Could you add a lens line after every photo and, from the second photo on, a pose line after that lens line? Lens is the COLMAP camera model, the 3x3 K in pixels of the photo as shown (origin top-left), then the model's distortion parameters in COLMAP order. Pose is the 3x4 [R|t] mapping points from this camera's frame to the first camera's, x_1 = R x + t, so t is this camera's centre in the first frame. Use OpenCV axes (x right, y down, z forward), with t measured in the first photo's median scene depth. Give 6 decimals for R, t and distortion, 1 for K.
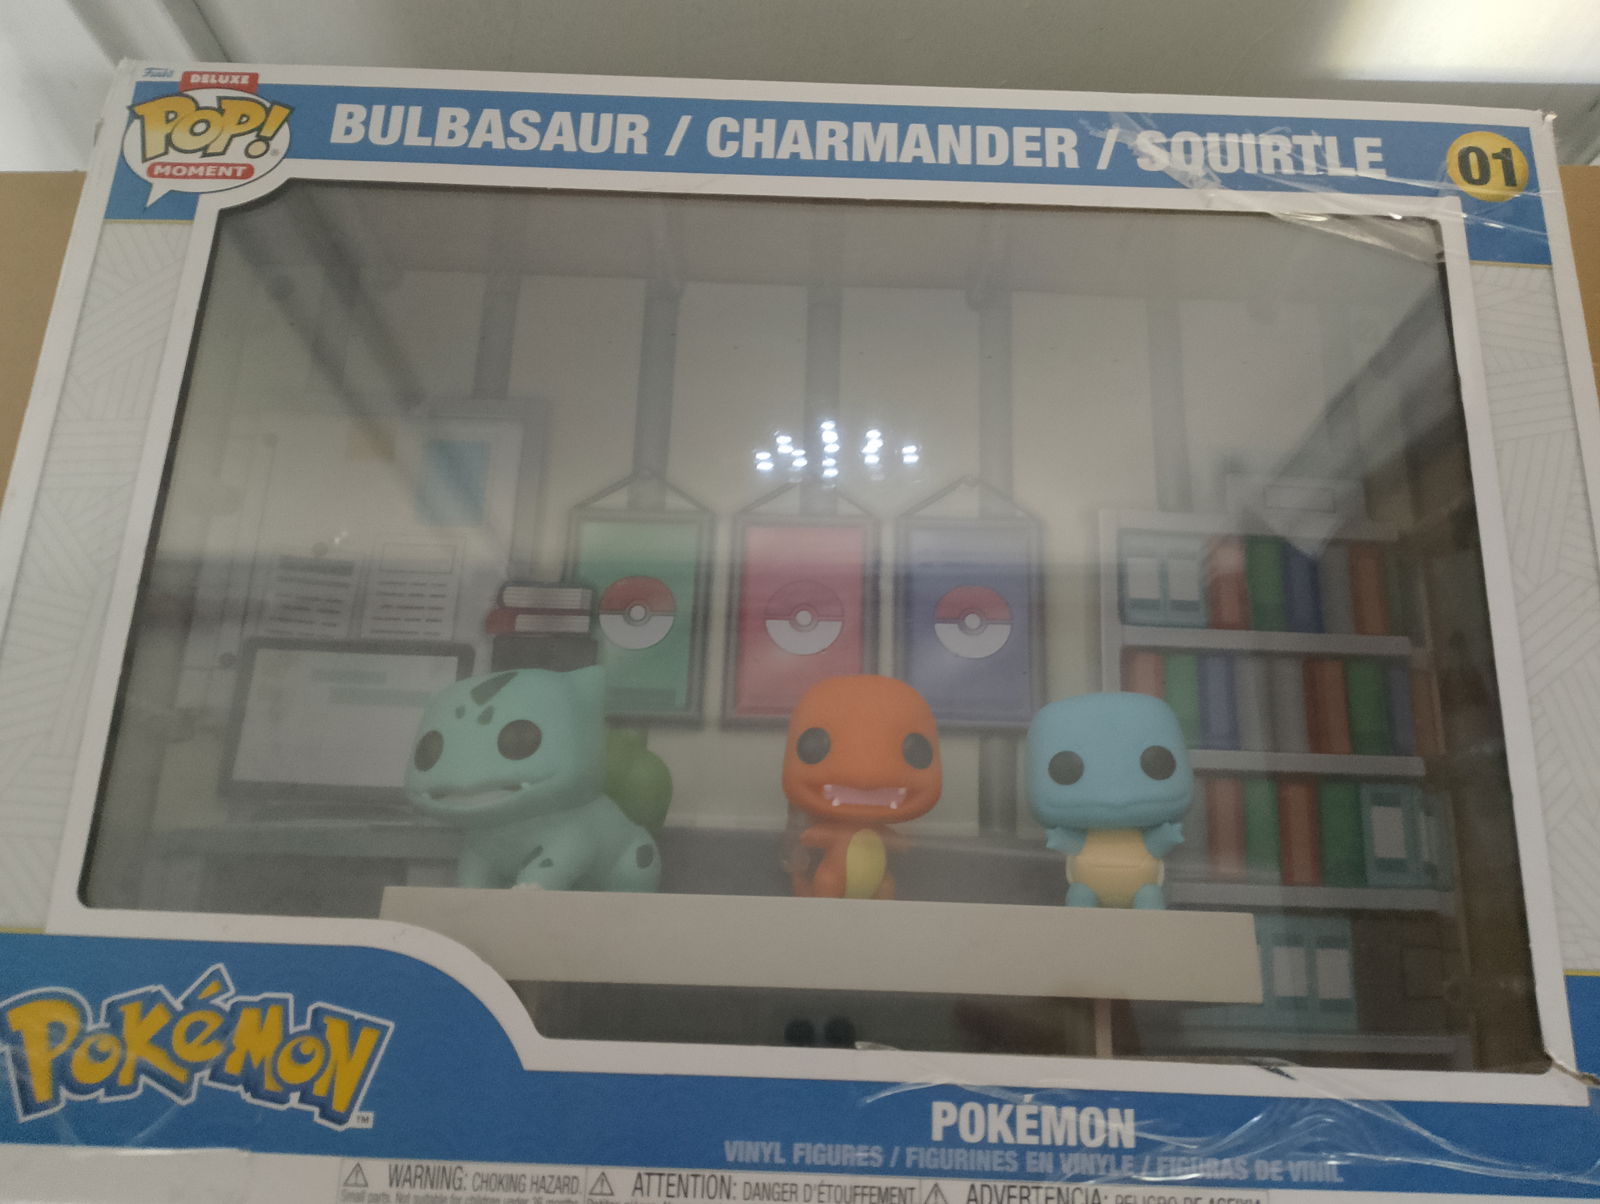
lens RADIAL K [[1192.1, 0, 800.0], [0, 1192.1, 602.0], [0, 0, 1]] dist [0.016604, -0.070323]
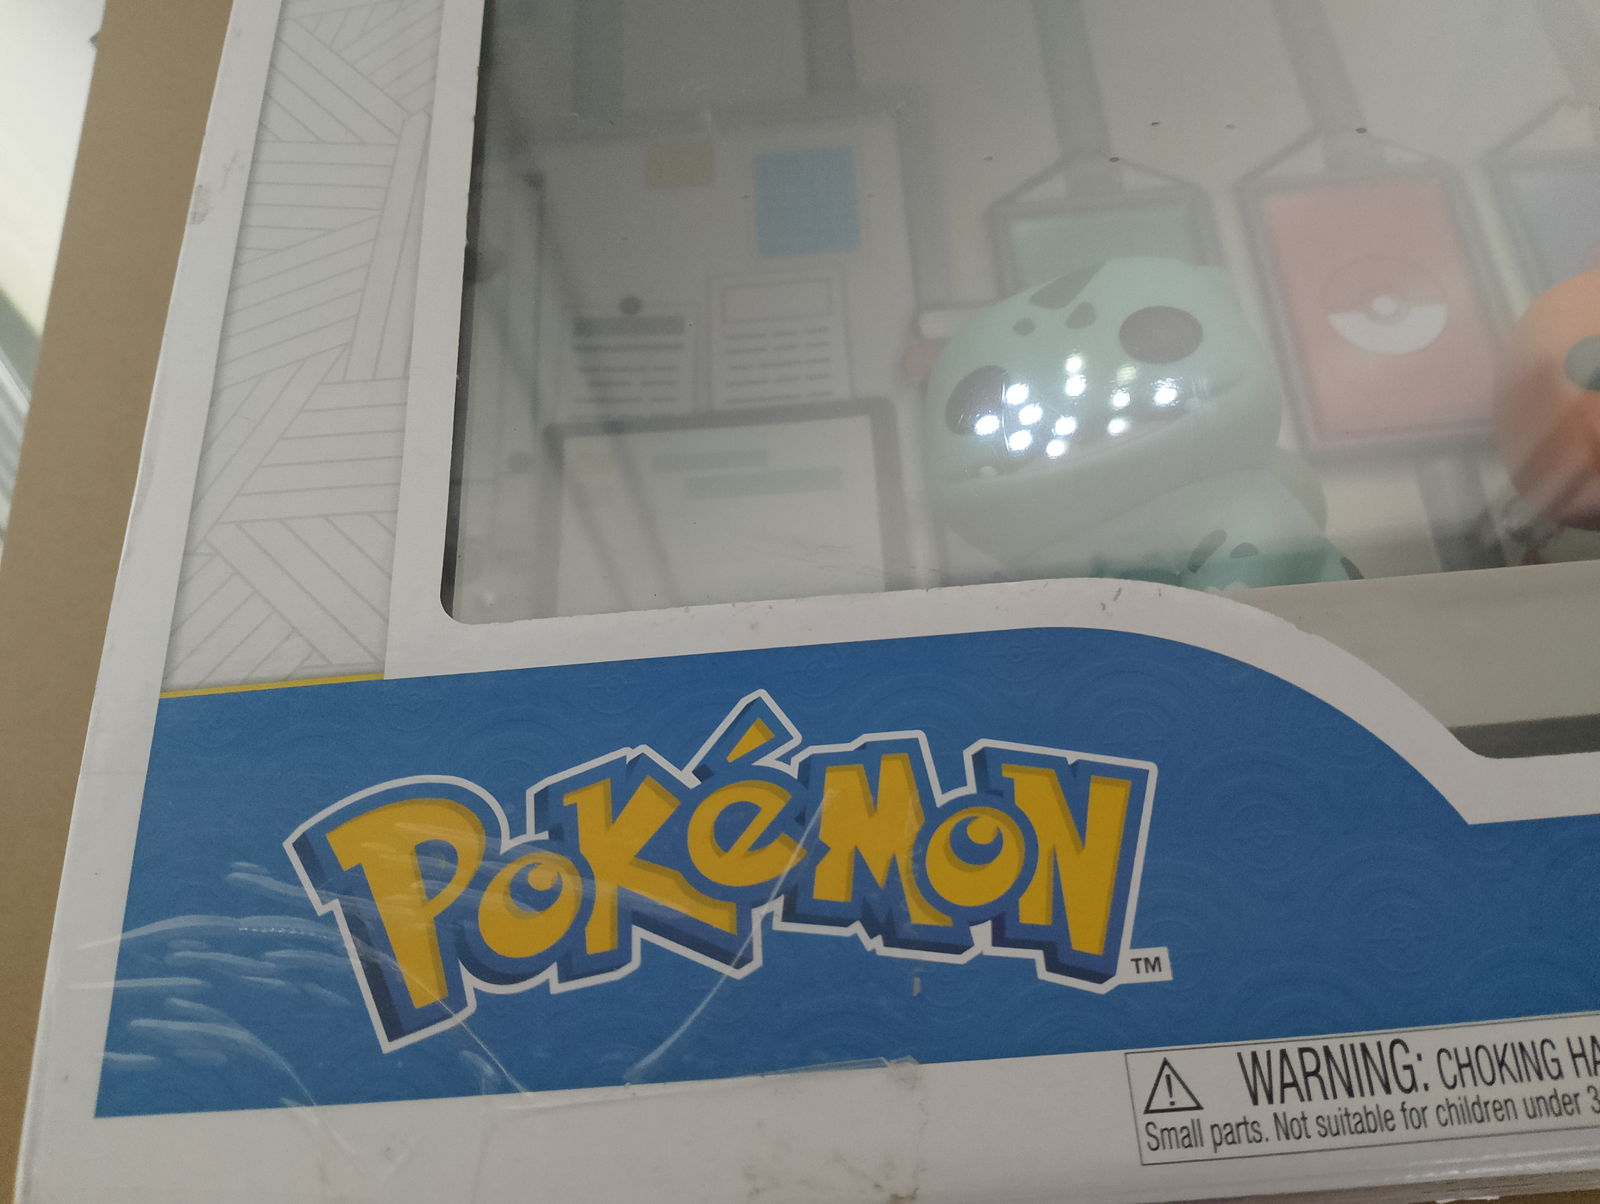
lens RADIAL K [[1252.7, 0, 800.0], [0, 1252.7, 602.0], [0, 0, 1]] dist [-0.006456, -0.076522]
pose [[0.991044, -0.119911, -0.058758, -0.440118], [0.112057, 0.986129, -0.122447, 0.335052], [0.072626, 0.114766, 0.990734, 0.500459]]
